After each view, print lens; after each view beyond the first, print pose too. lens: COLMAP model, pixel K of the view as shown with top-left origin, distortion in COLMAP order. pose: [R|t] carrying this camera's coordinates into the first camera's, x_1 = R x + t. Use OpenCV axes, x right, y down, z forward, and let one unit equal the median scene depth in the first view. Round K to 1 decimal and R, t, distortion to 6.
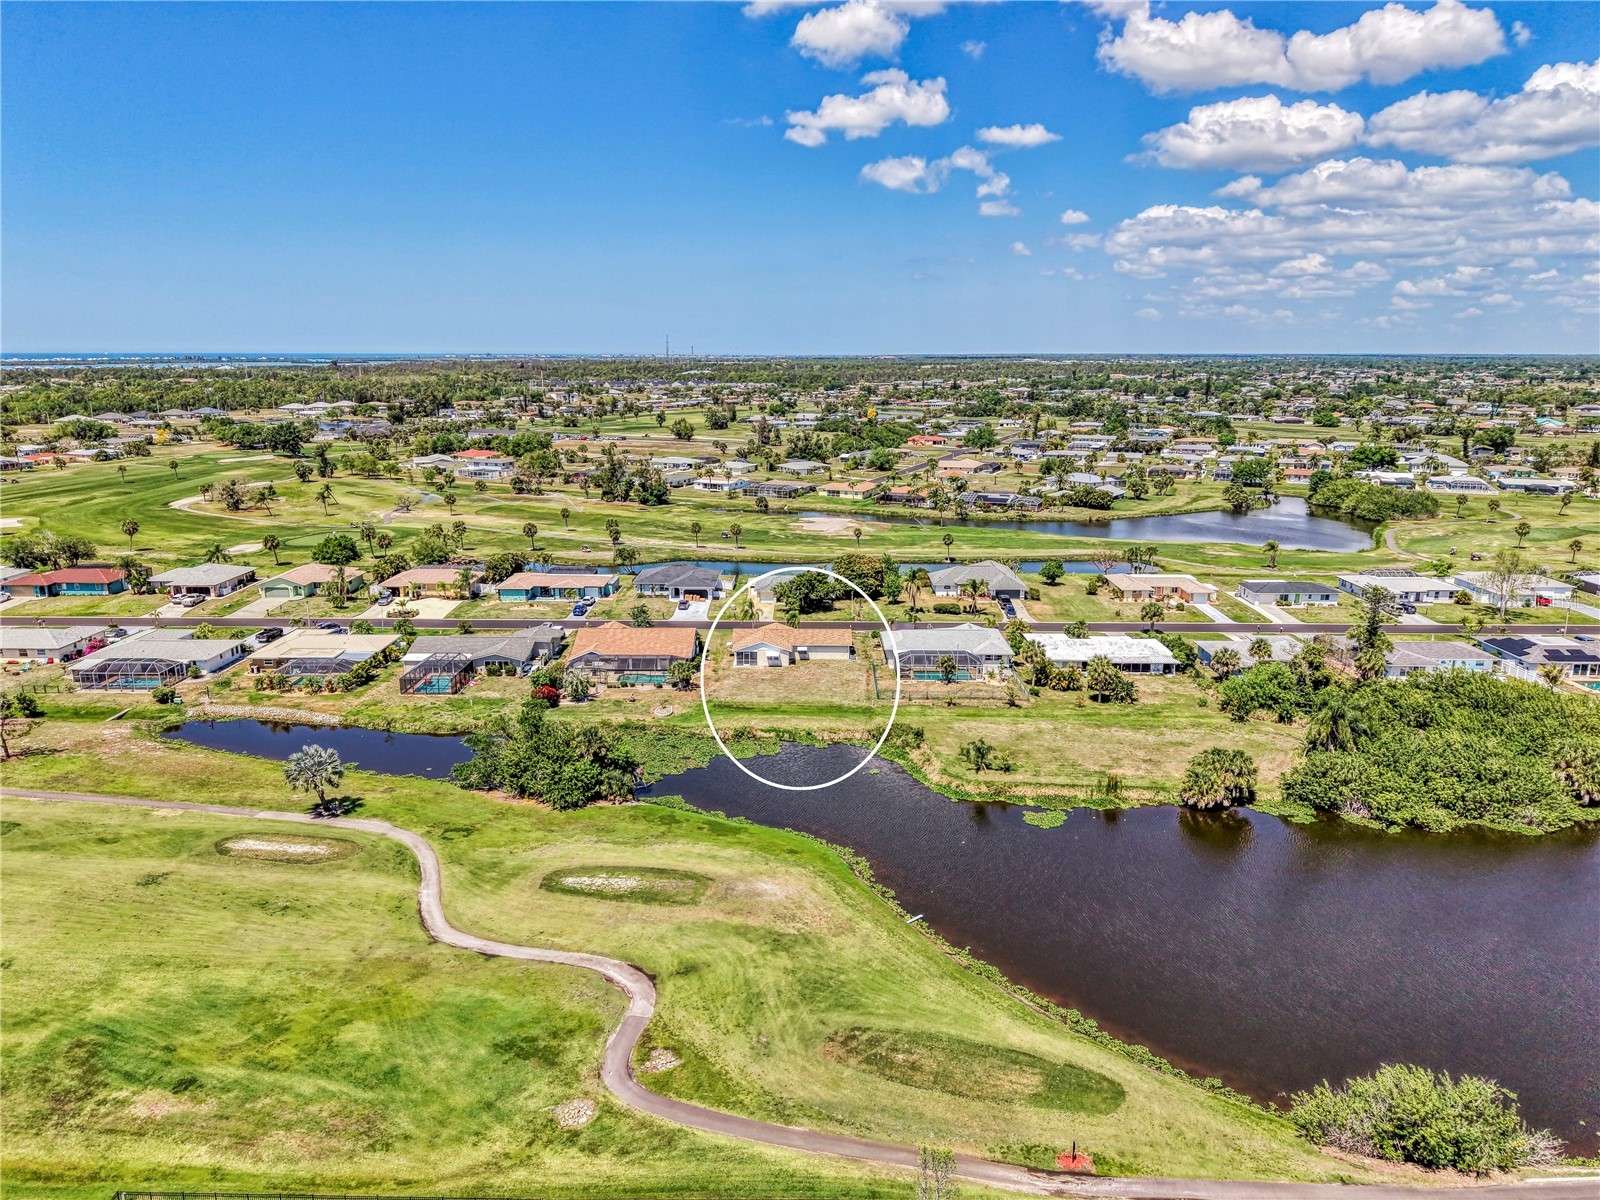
lens RADIAL K [[1060.2, 0, 800.0], [0, 1060.2, 600.0], [0, 0, 1]] dist [0.051105, -0.068338]
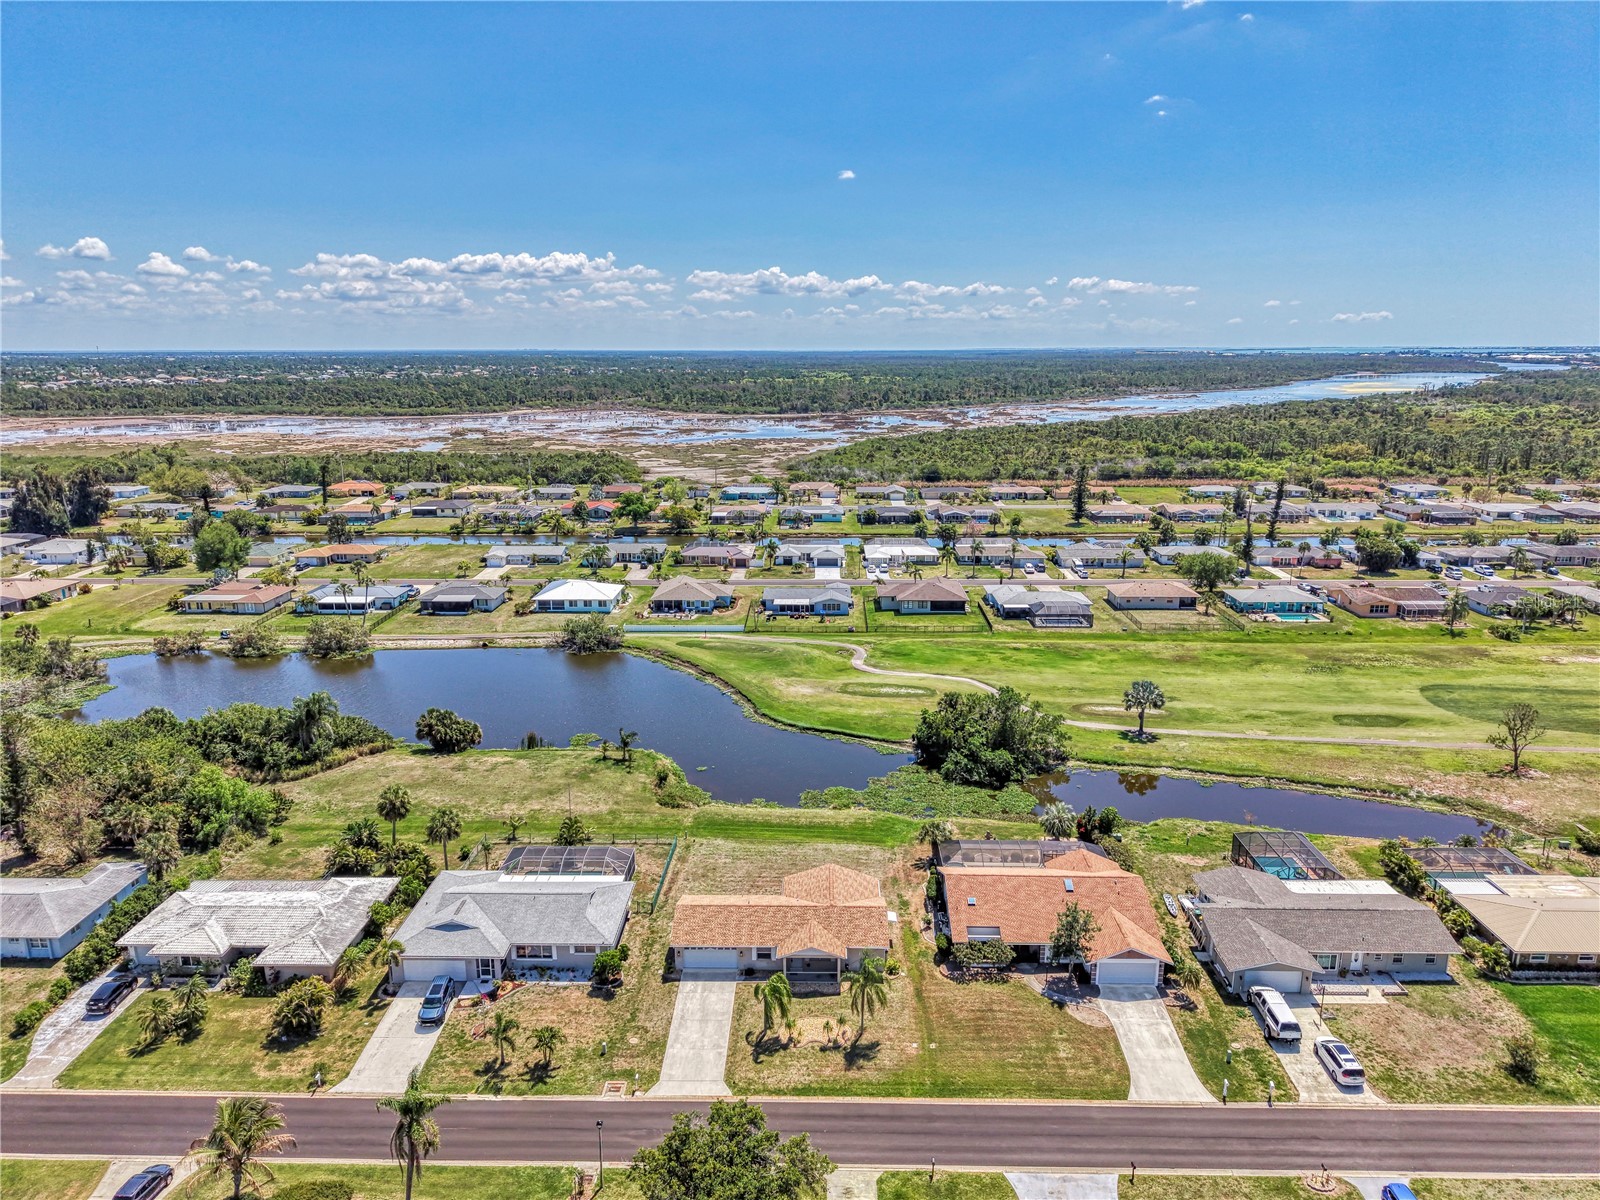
lens RADIAL K [[1072.4, 0, 804.9], [0, 1072.4, 627.5], [0, 0, 1]] dist [0.001126, -0.003892]
pose [[-0.999965, -0.001511, 0.008222, -0.019438], [0.002505, 0.884214, 0.467076, -0.294869], [-0.007976, 0.467080, -0.884179, 1.151828]]
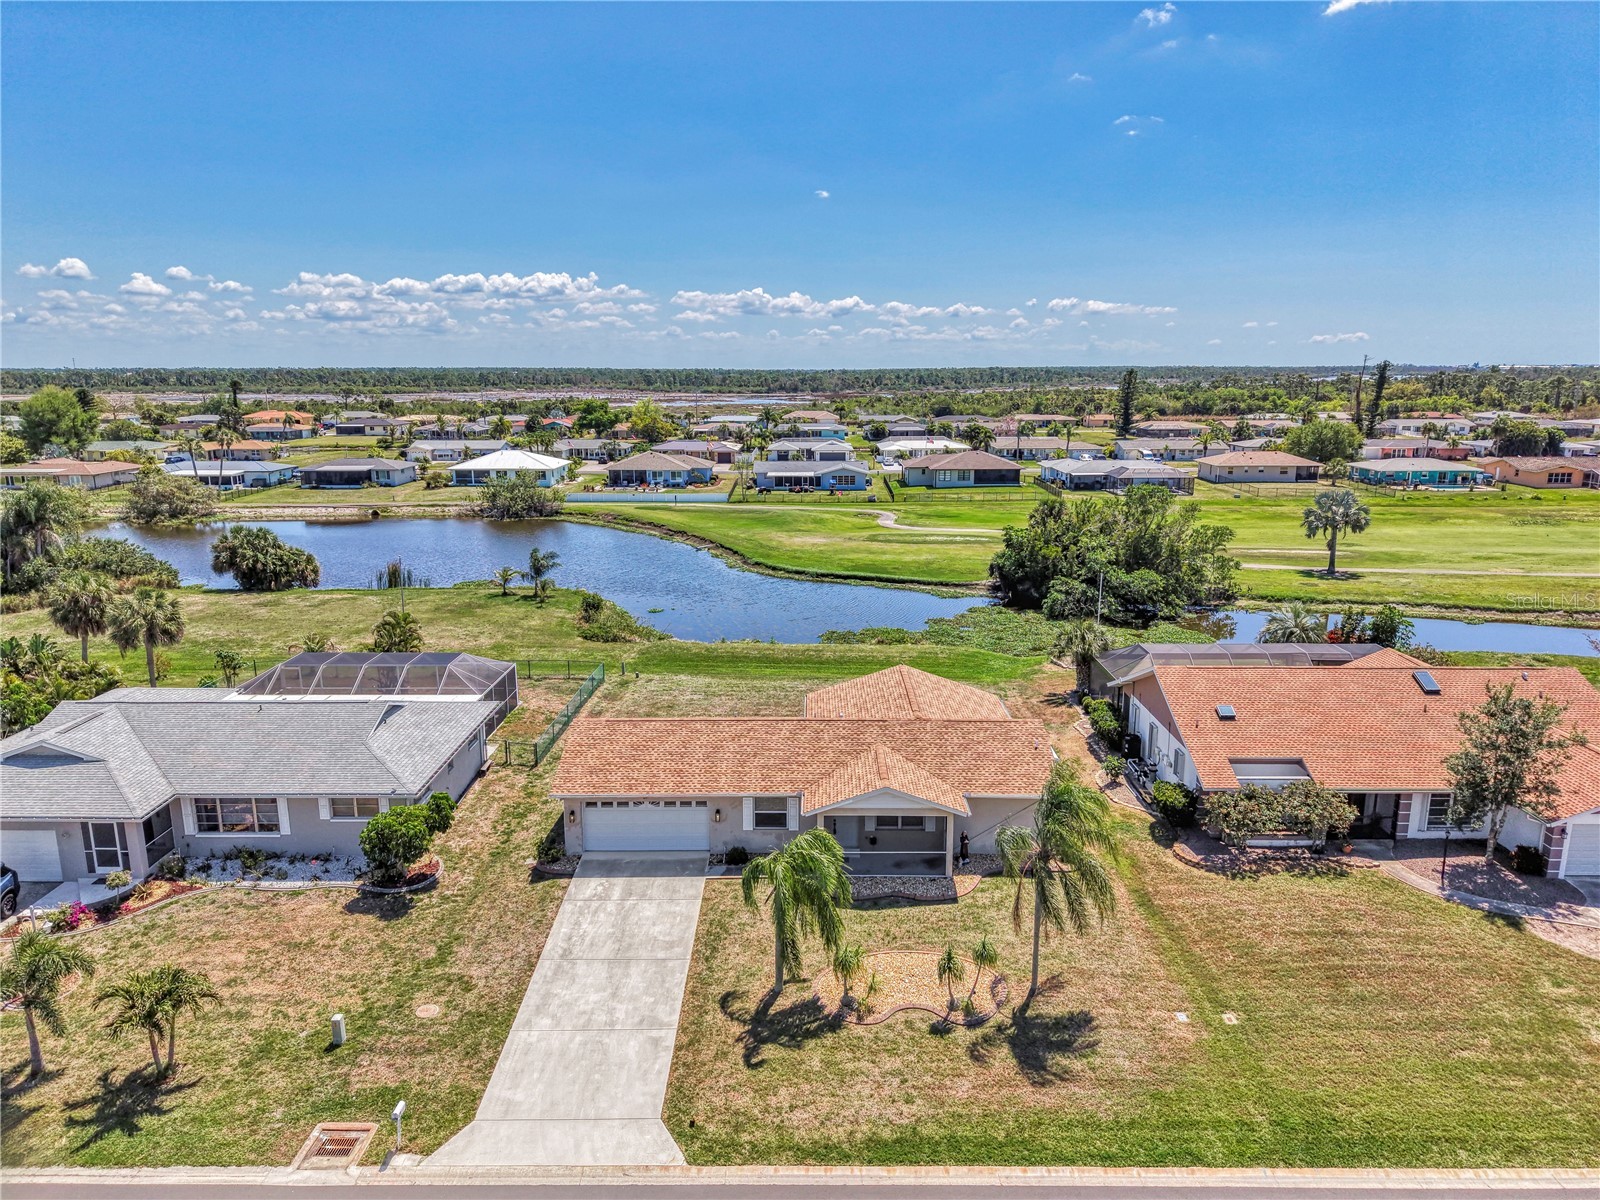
lens RADIAL K [[1064.3, 0, 800.7], [0, 1064.3, 640.6], [0, 0, 1]] dist [0.003691, -0.000041]
pose [[-0.999994, 0.001074, -0.003249, -0.004060], [-0.000547, 0.887072, 0.461632, -0.084728], [0.003378, 0.461631, -0.887066, 0.977439]]
